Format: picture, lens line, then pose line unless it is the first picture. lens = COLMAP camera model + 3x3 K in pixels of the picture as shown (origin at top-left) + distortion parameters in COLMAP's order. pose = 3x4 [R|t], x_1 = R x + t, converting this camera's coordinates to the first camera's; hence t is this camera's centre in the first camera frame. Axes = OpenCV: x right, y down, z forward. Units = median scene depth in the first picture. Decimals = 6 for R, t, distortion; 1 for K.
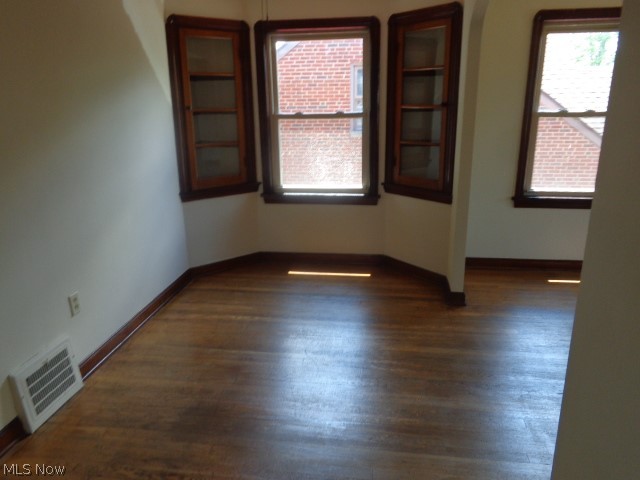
lens RADIAL K [[483.3, 0, 318.2], [0, 483.3, 237.8], [0, 0, 1]] dist [0.005592, 0.007655]
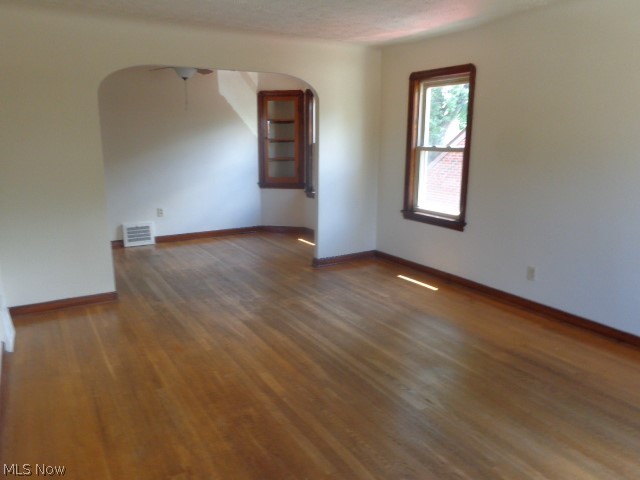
lens RADIAL K [[483.3, 0, 318.2], [0, 483.3, 237.8], [0, 0, 1]] dist [0.005592, 0.007655]
pose [[0.630761, 0.176334, -0.755677, 1.292276], [-0.230418, 0.972477, 0.034594, -0.004606], [0.740978, 0.152301, 0.654030, -0.006953]]
